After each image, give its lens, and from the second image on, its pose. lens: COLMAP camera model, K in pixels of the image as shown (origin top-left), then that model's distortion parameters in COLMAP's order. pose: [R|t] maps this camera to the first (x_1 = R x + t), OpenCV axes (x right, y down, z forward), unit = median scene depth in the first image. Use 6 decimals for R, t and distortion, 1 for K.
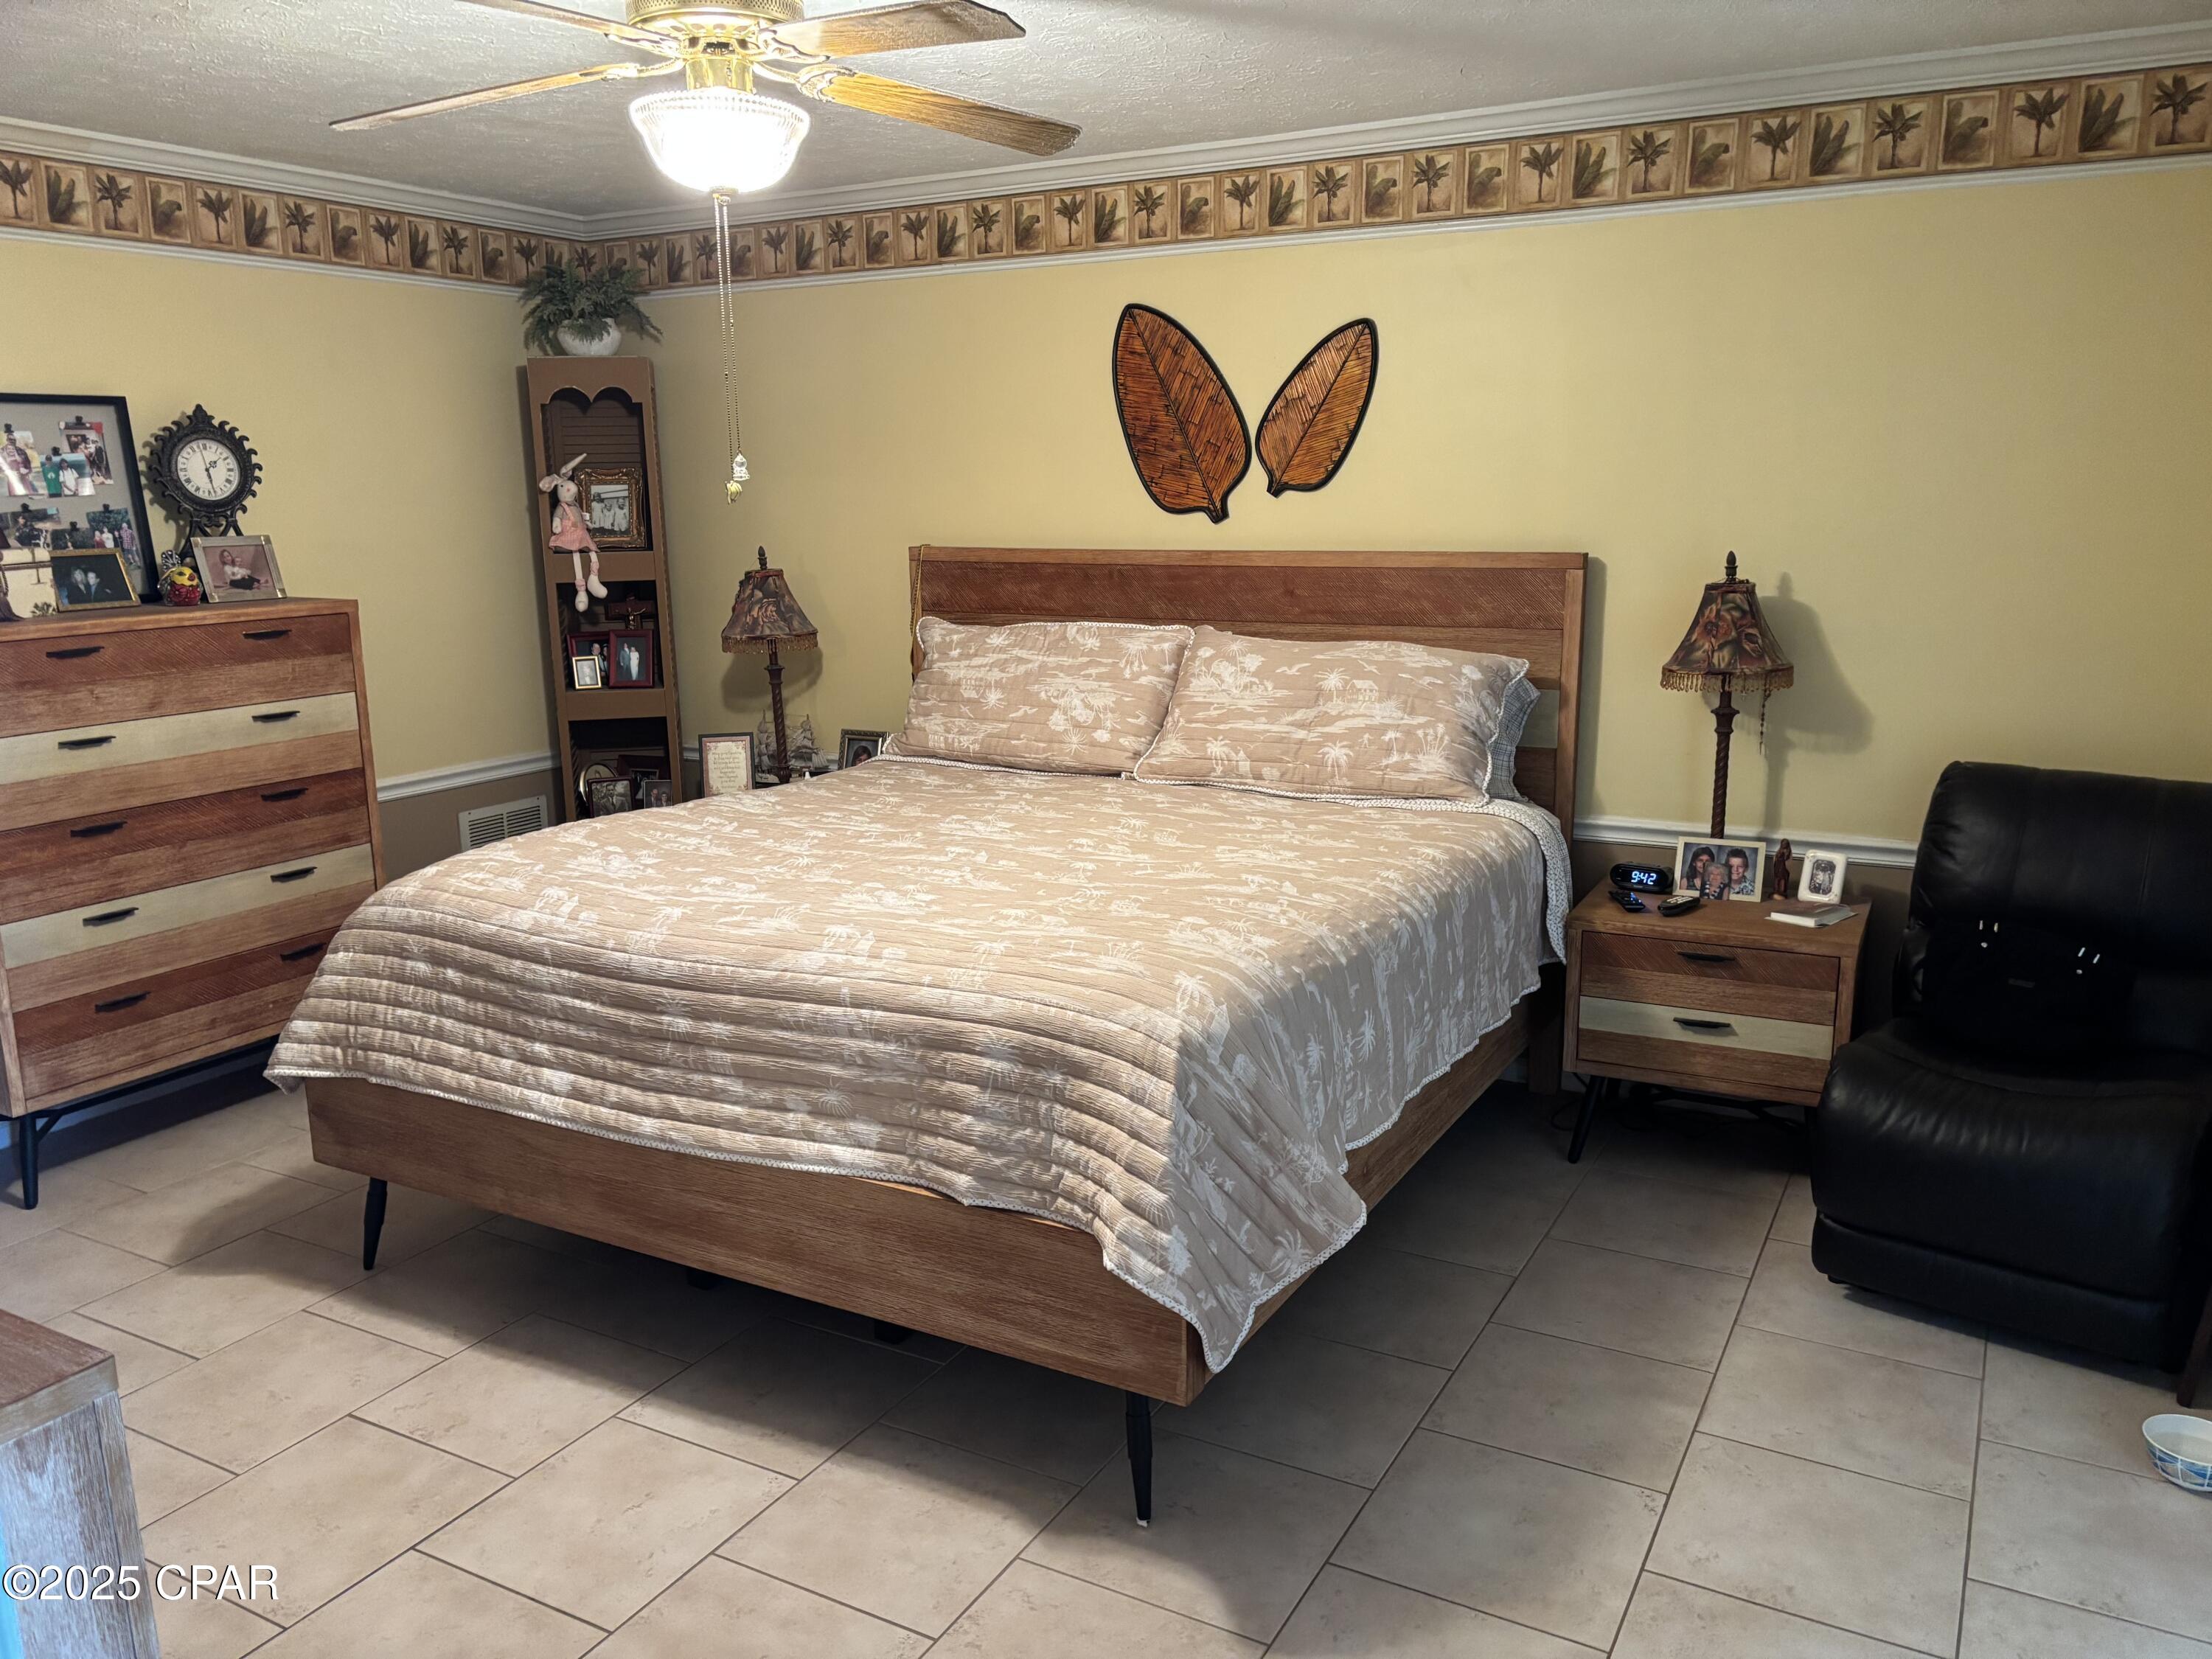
lens RADIAL K [[1666.4, 0, 1154.7], [0, 1666.4, 796.8], [0, 0, 1]] dist [0.040067, -0.021207]
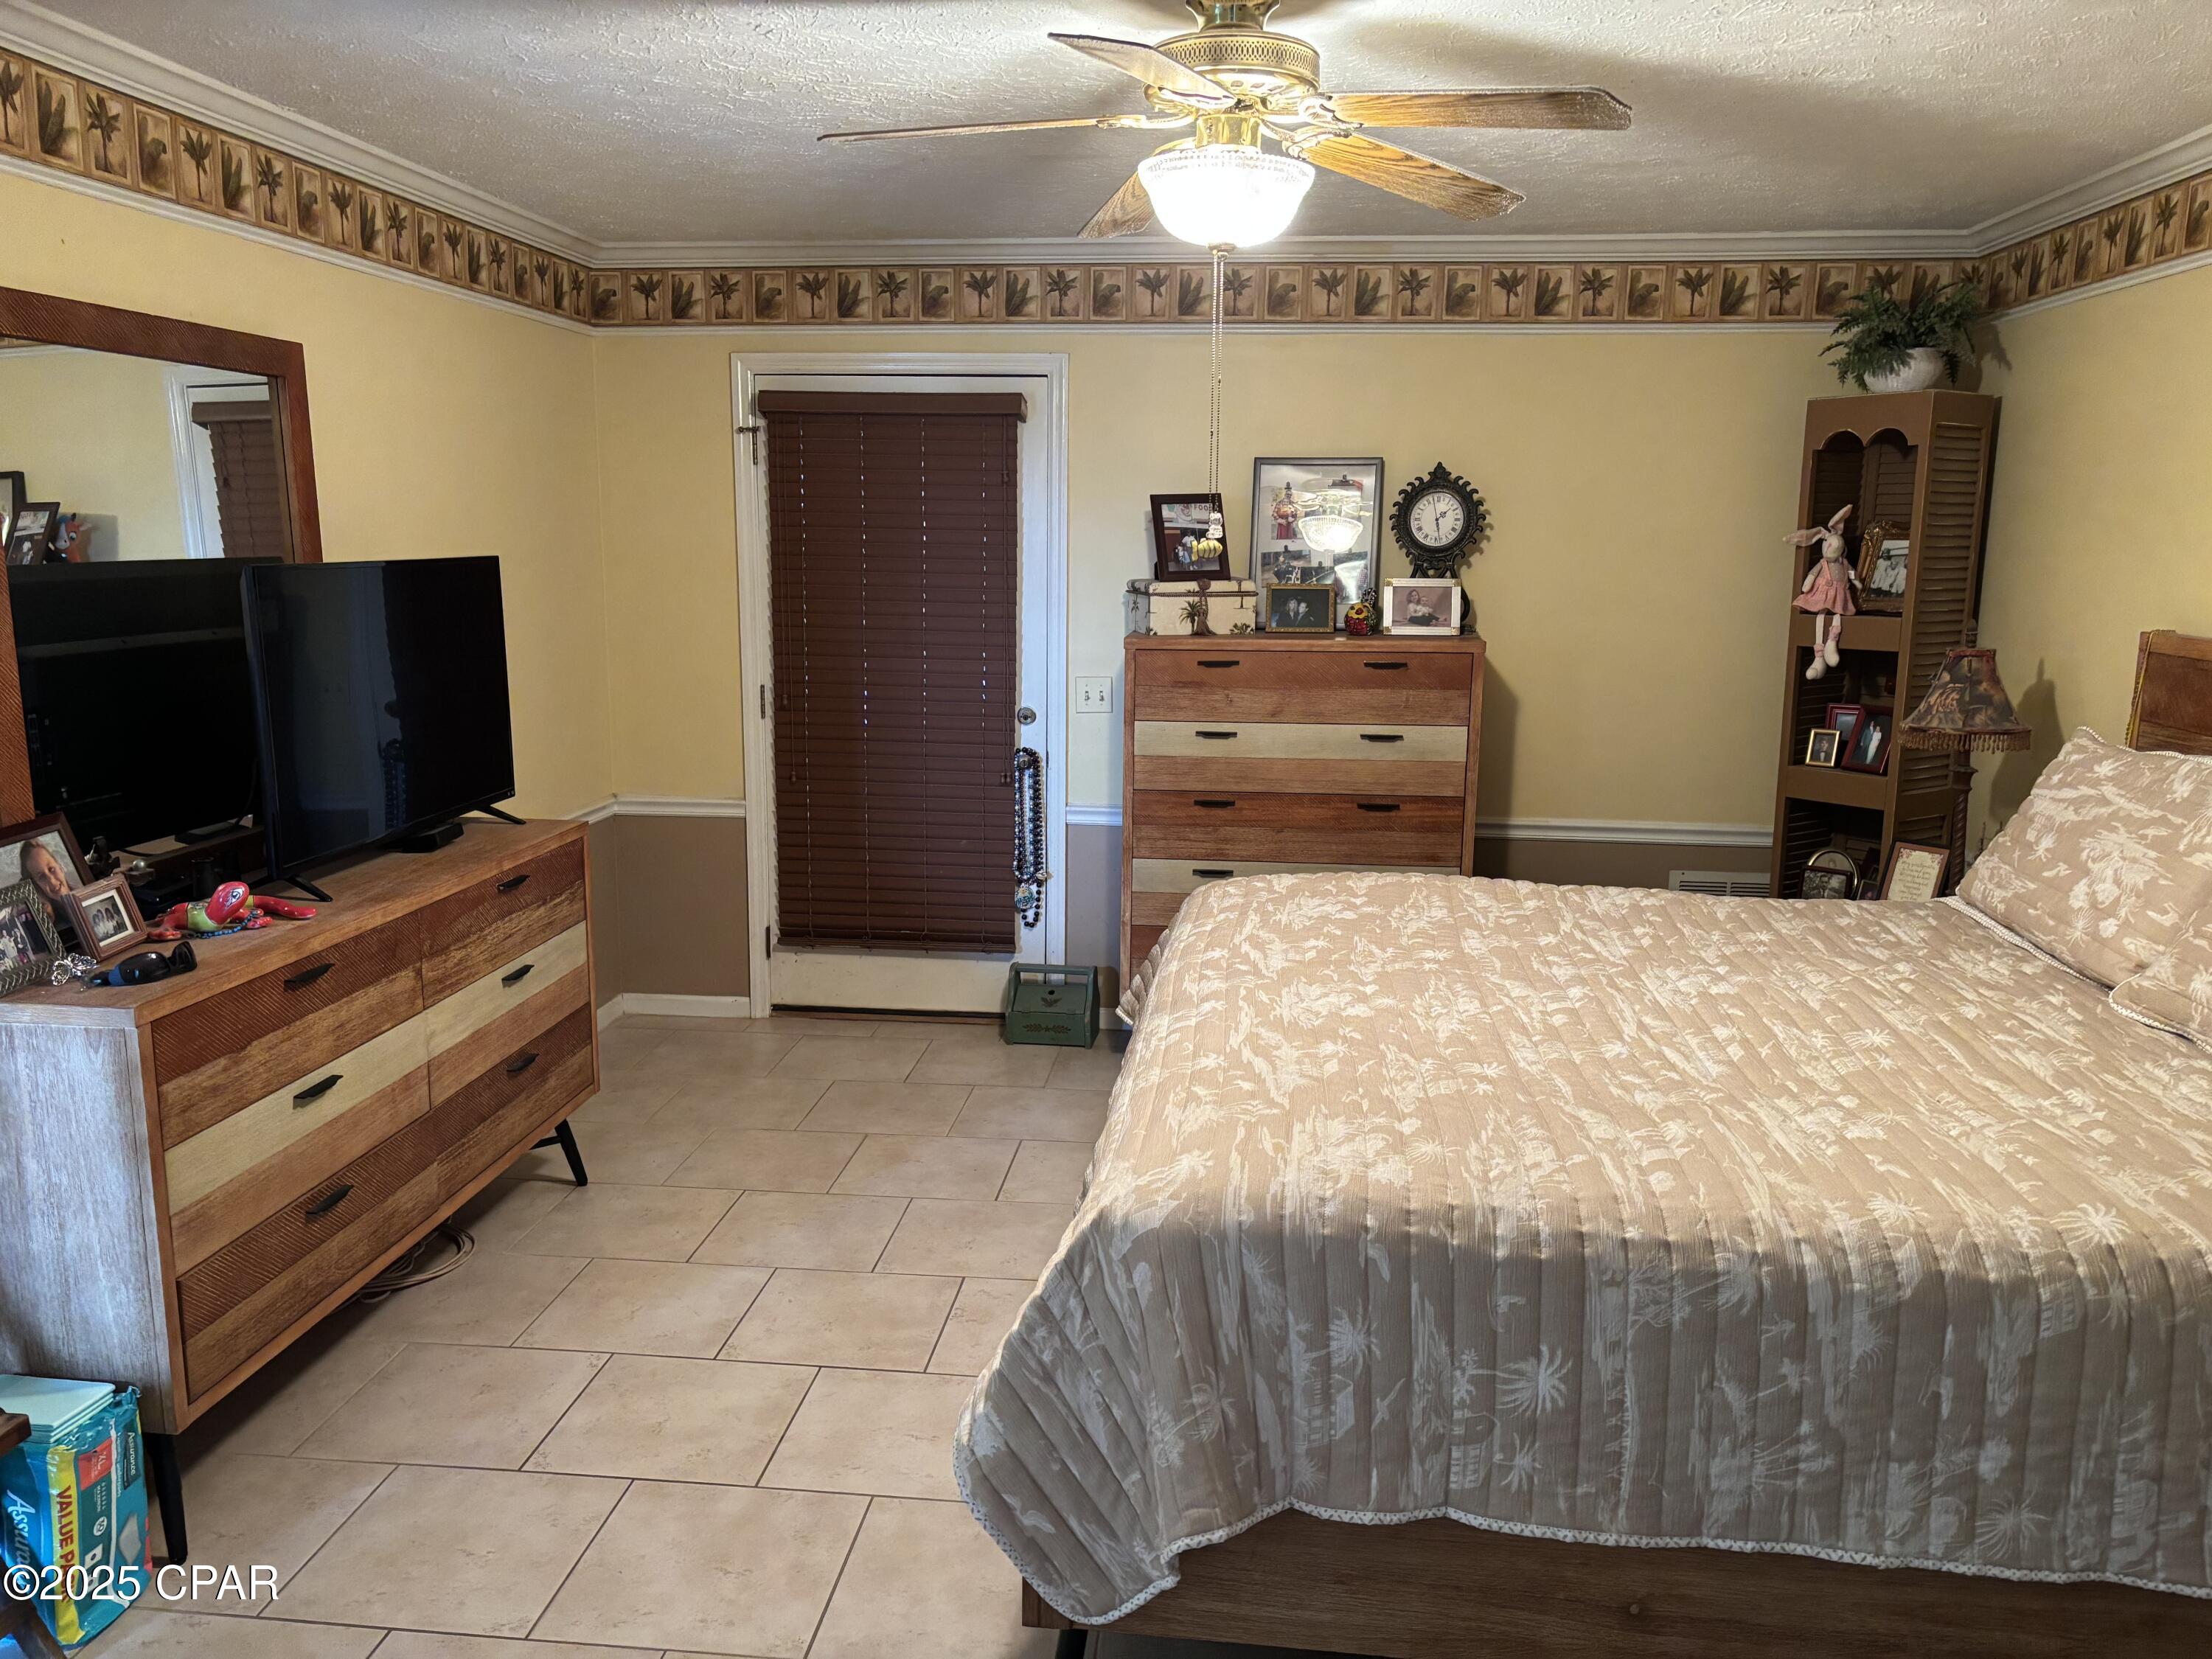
lens RADIAL K [[1666.4, 0, 1110.9], [0, 1666.4, 833.0], [0, 0, 1]] dist [0.040067, -0.021207]
pose [[0.393948, 0.181096, -0.901116, 0.431995], [-0.188178, 0.975522, 0.113782, -0.079151], [0.899663, 0.124746, 0.418383, 0.376711]]
